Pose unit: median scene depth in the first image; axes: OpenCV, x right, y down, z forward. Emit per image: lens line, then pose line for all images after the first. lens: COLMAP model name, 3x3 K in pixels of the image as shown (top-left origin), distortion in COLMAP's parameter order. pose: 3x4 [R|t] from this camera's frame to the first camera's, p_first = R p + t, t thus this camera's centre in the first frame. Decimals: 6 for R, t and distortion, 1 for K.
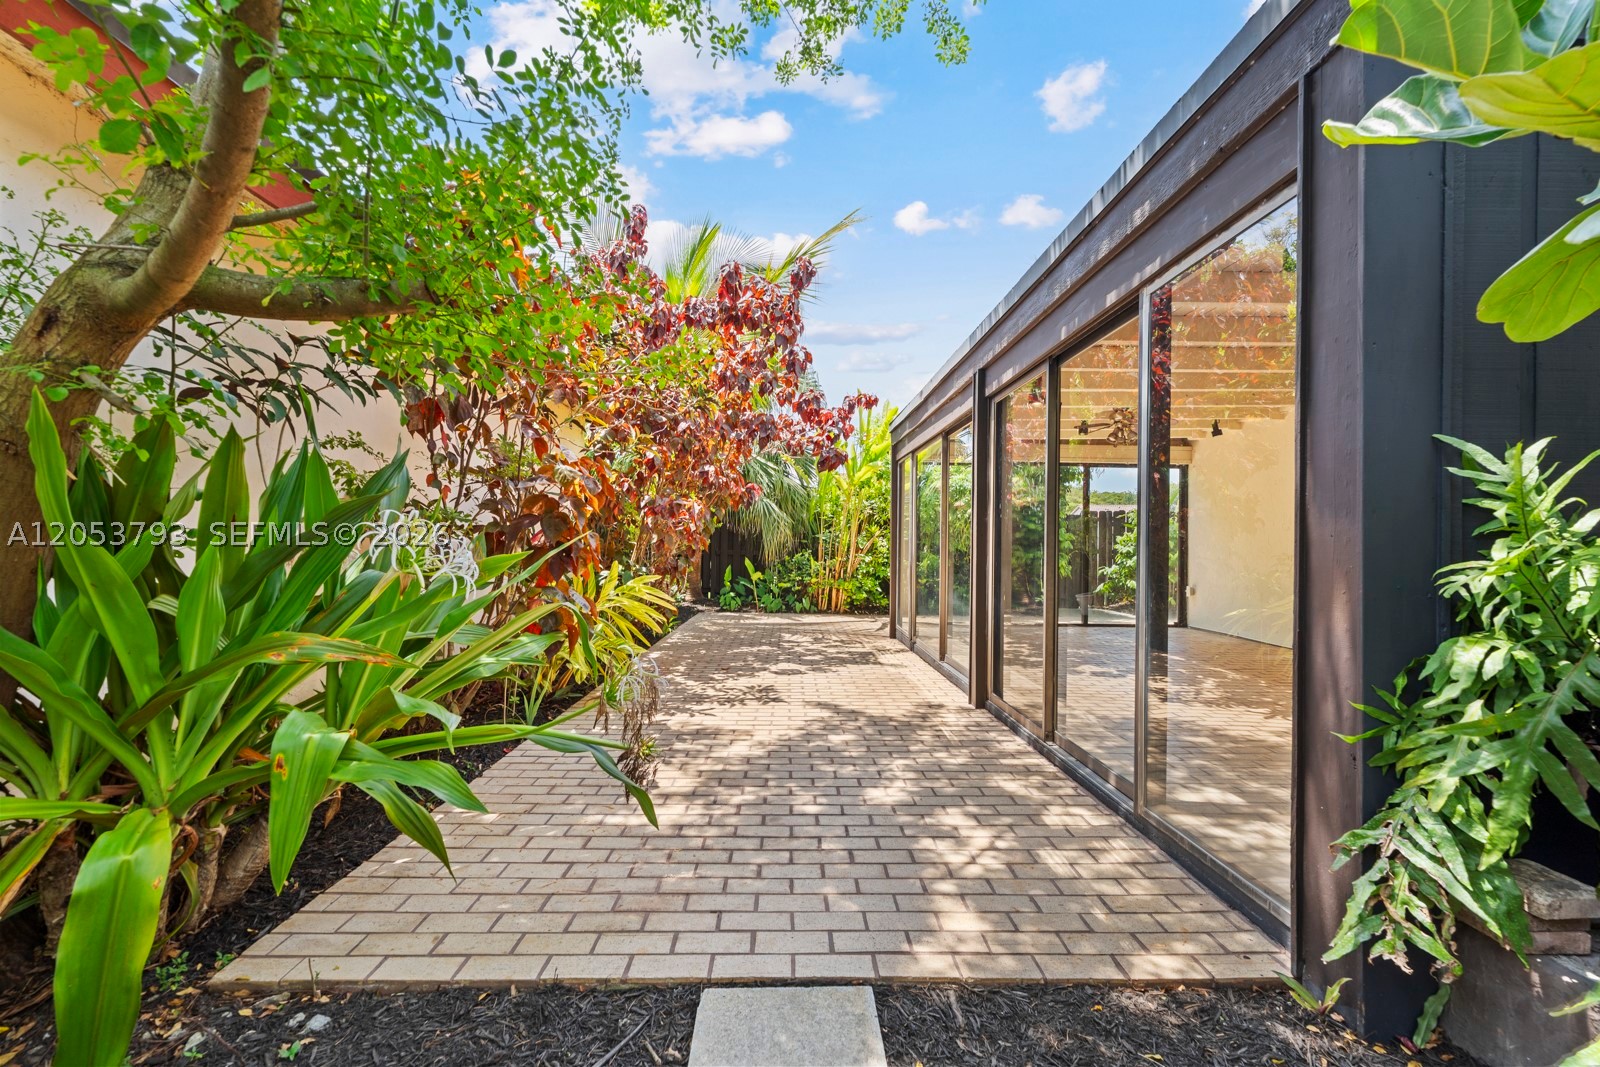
lens RADIAL K [[646.3, 0, 797.7], [0, 646.3, 547.6], [0, 0, 1]] dist [0.000130, -0.000729]
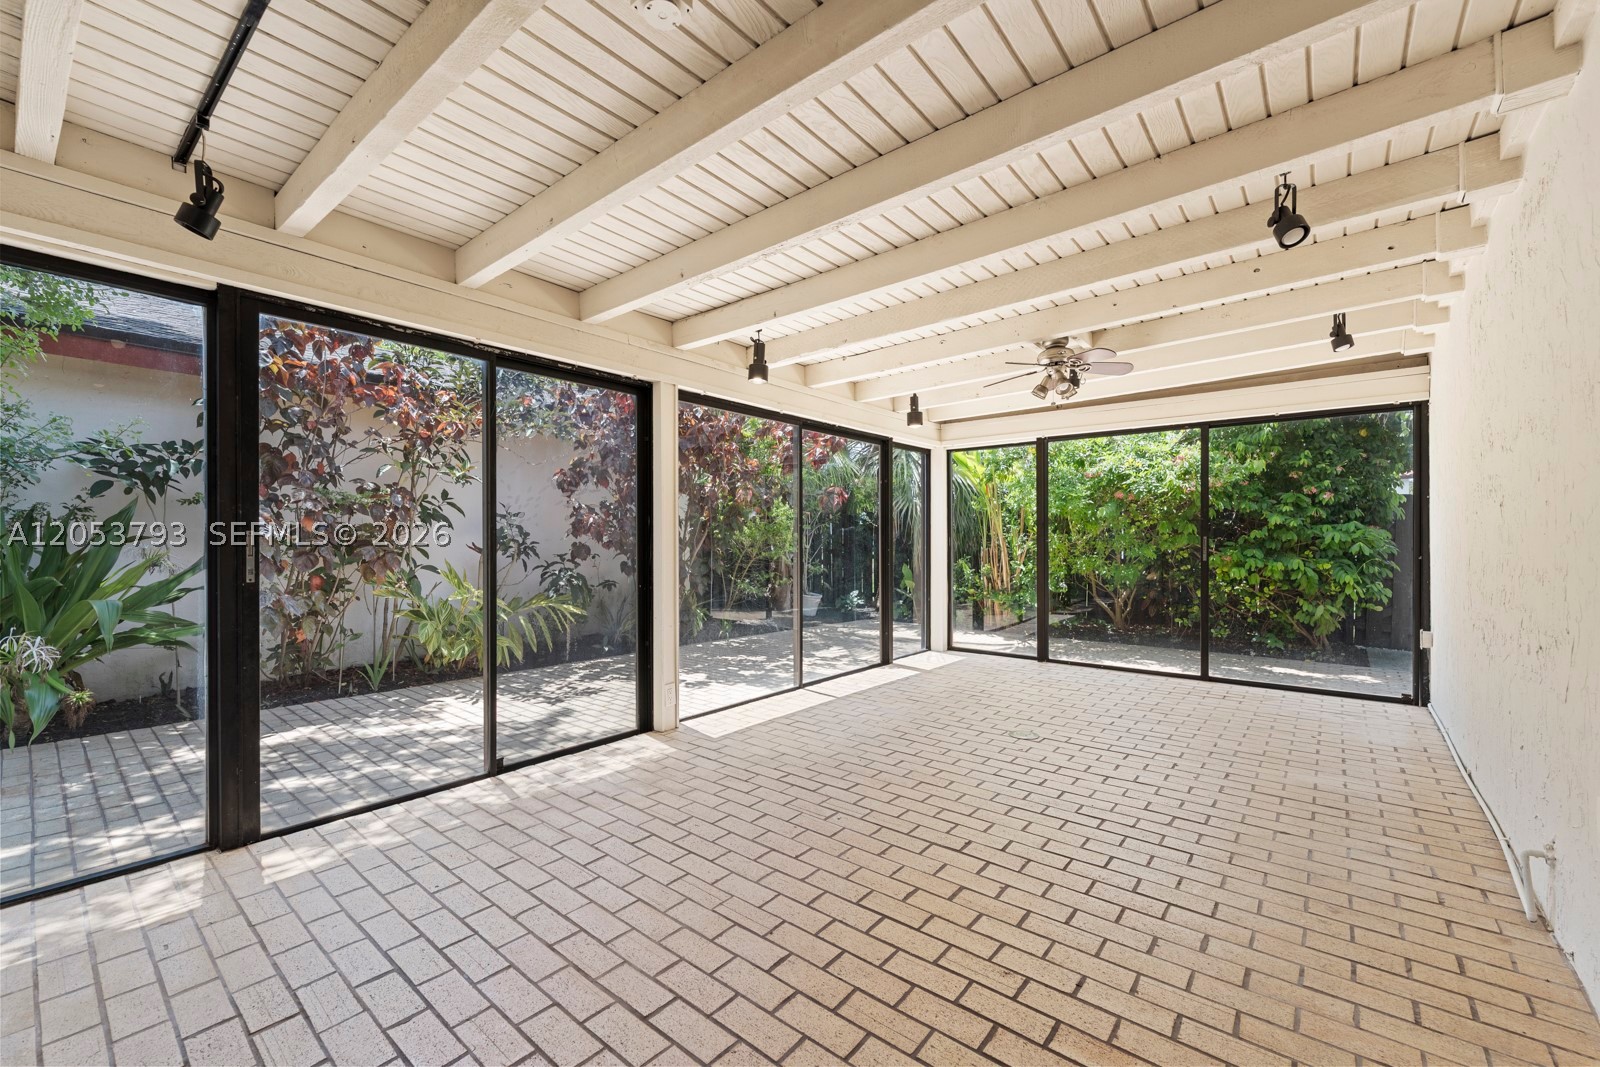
lens RADIAL K [[646.3, 0, 797.6], [0, 646.3, 523.2], [0, 0, 1]] dist [0.000130, -0.000729]
pose [[0.744972, -0.040452, -0.665868, 1.116848], [0.008719, 0.998665, -0.050915, -0.001216], [0.667039, 0.032125, 0.744330, 0.533067]]
